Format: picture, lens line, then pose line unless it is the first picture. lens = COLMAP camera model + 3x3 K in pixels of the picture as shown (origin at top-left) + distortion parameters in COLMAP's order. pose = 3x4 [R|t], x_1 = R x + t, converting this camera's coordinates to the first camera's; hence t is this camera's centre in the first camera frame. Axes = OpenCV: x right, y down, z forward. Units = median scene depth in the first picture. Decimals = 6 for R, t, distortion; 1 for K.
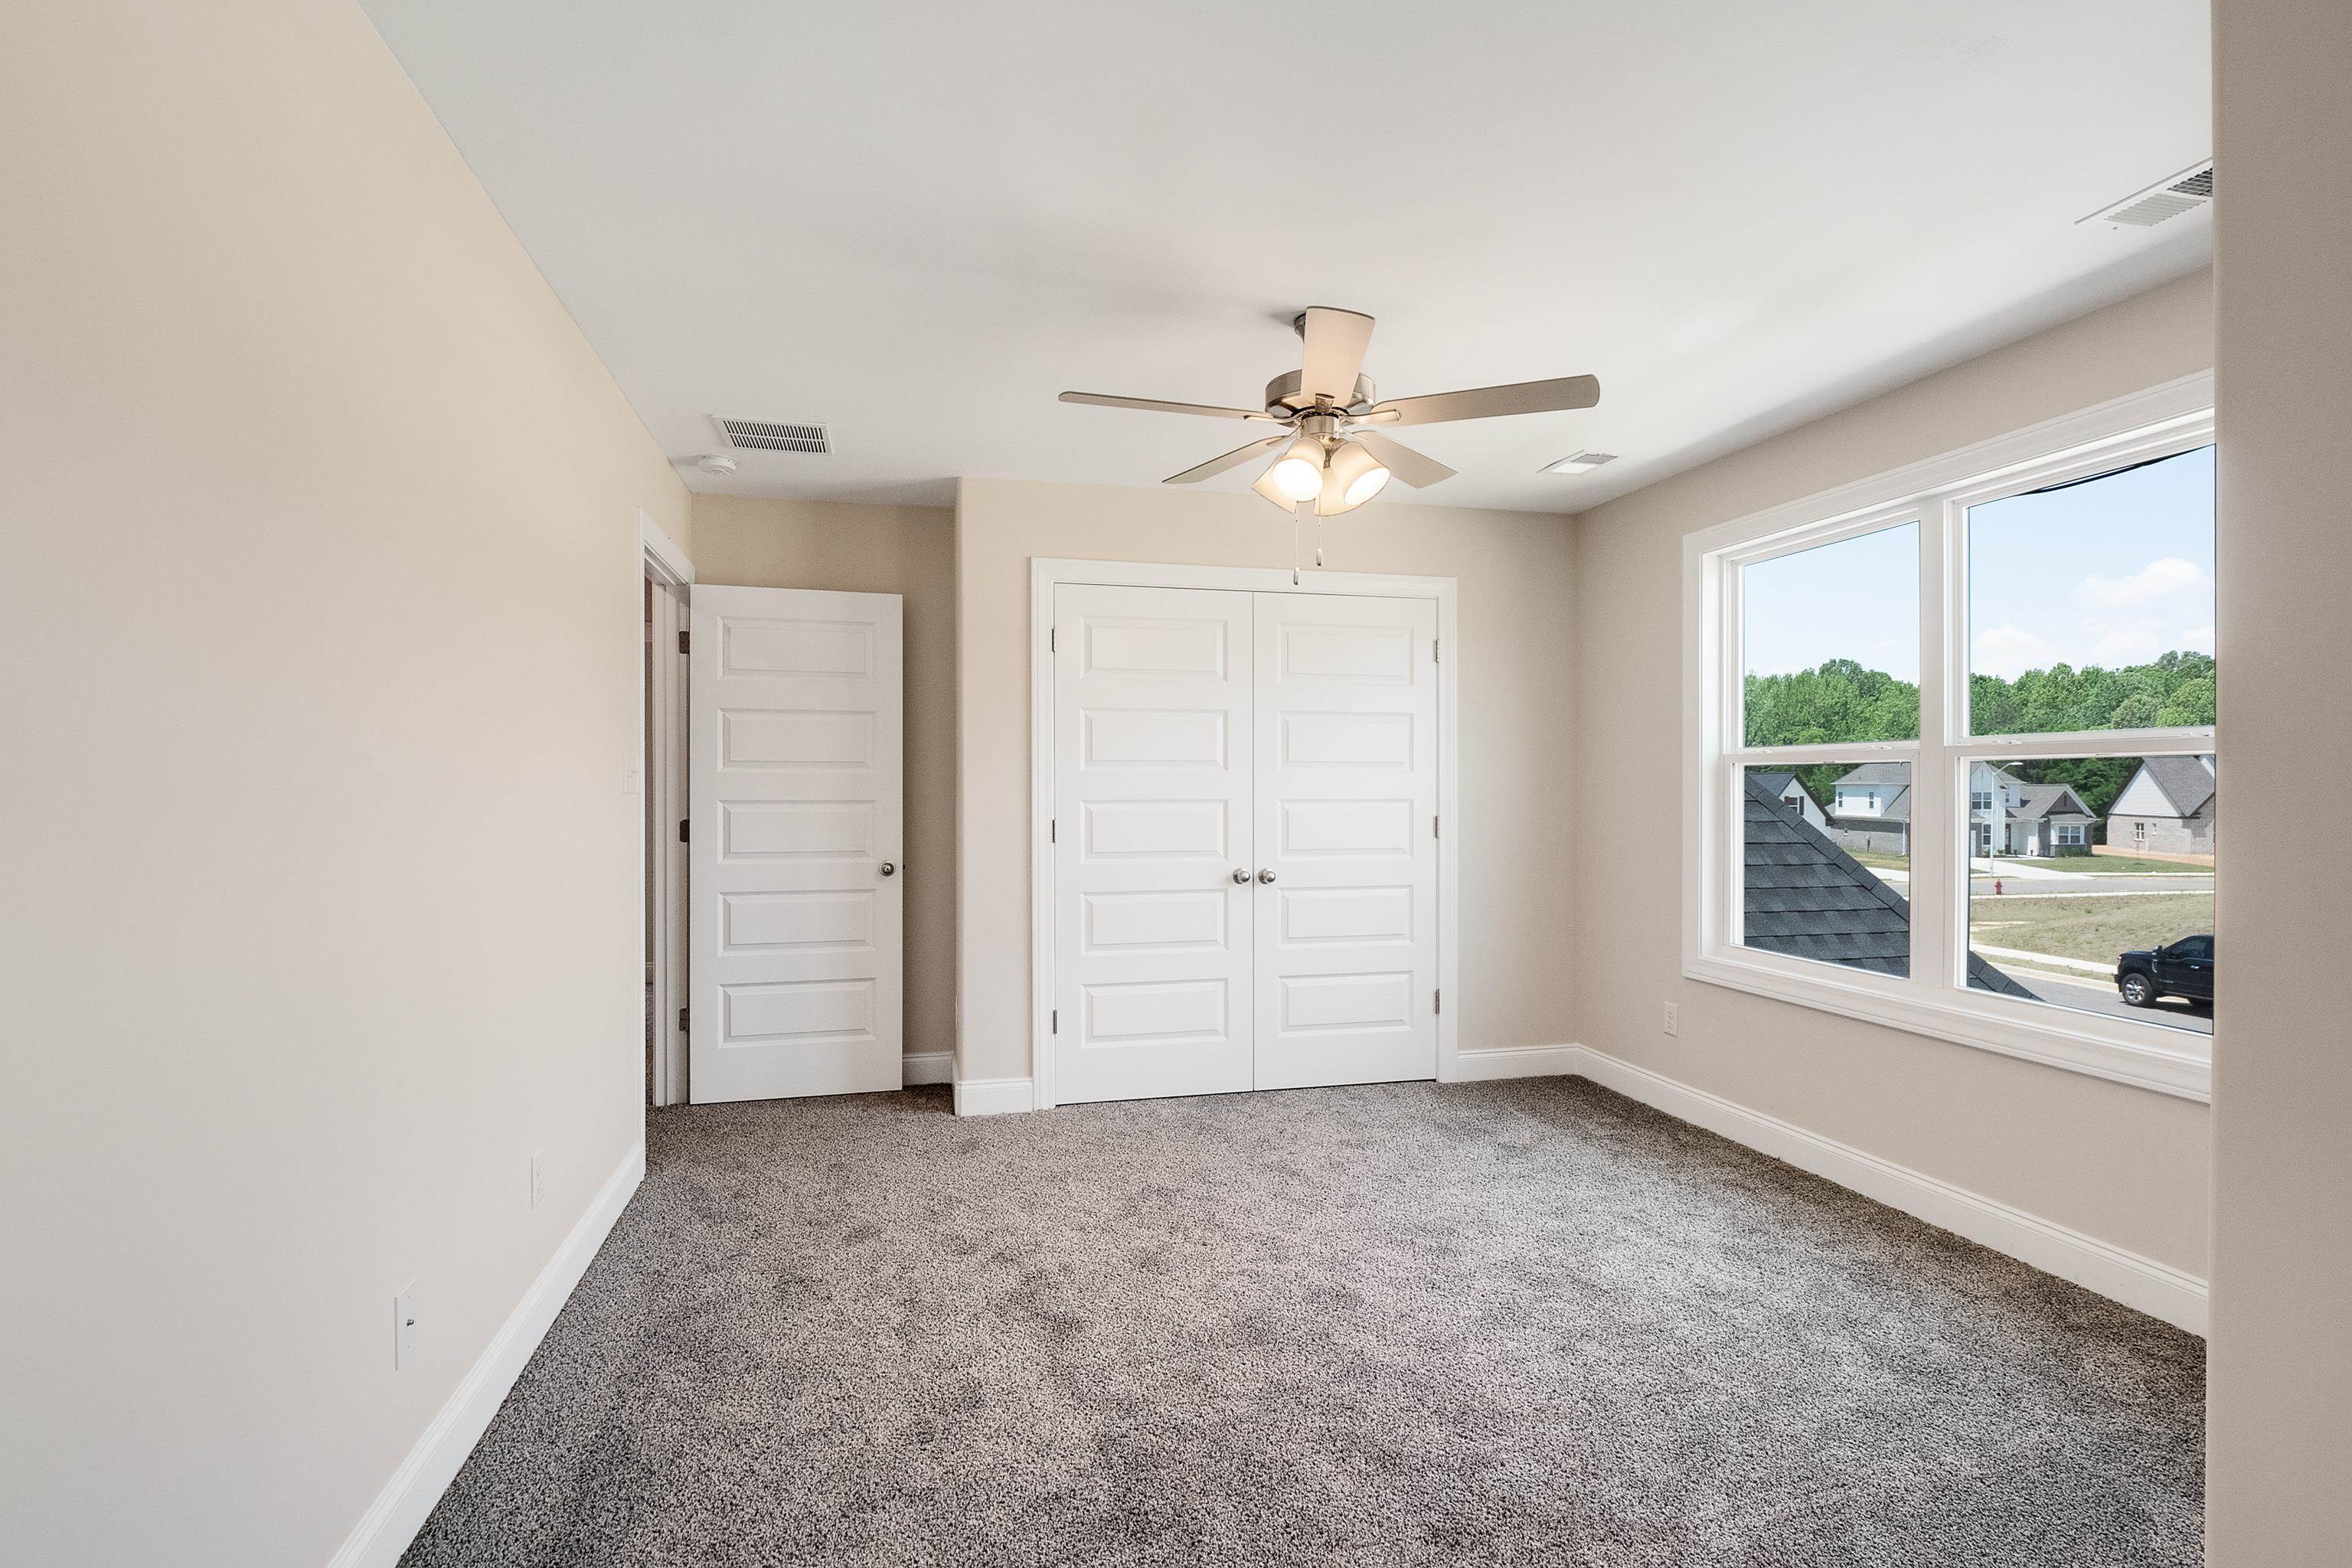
lens RADIAL K [[1112.1, 0, 1171.4], [0, 1112.1, 789.7], [0, 0, 1]] dist [-0.011024, -0.001009]
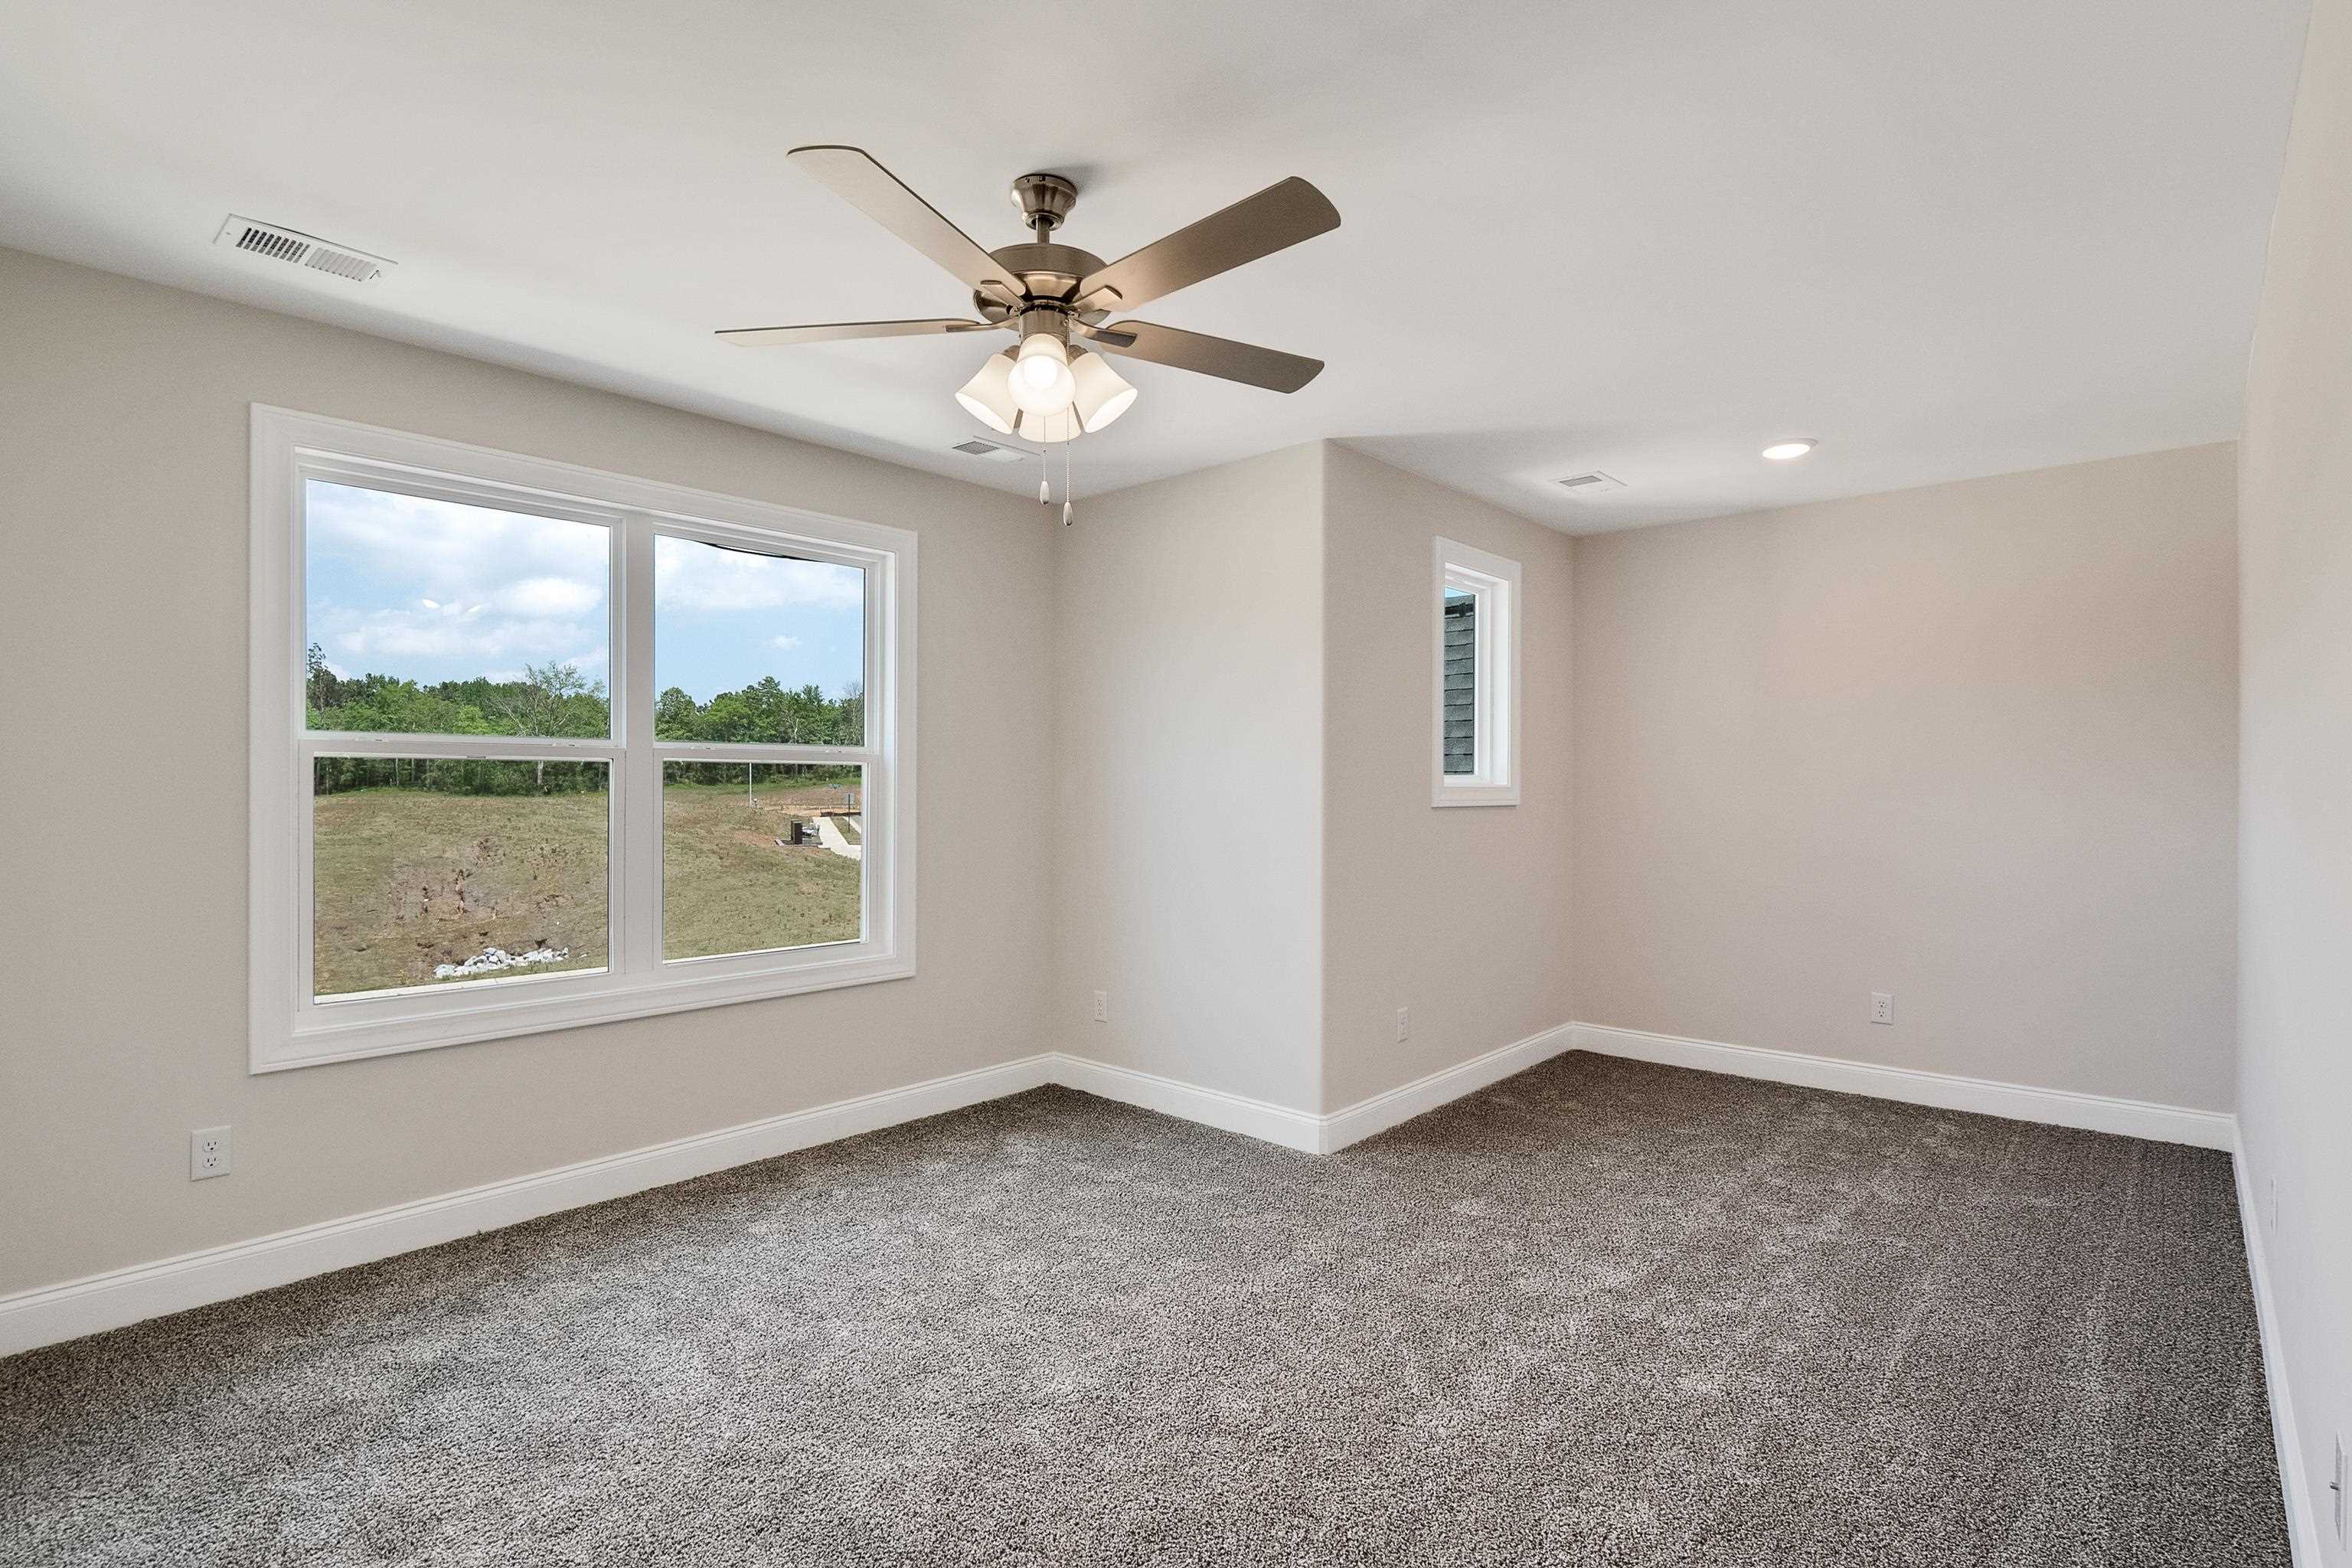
lens RADIAL K [[1112.1, 0, 1171.4], [0, 1112.1, 789.7], [0, 0, 1]] dist [-0.011024, -0.001009]
pose [[-0.553278, -0.002418, 0.832993, -0.442632], [0.001295, 0.999992, 0.003763, -0.001474], [-0.832995, 0.003161, -0.553271, 1.051770]]
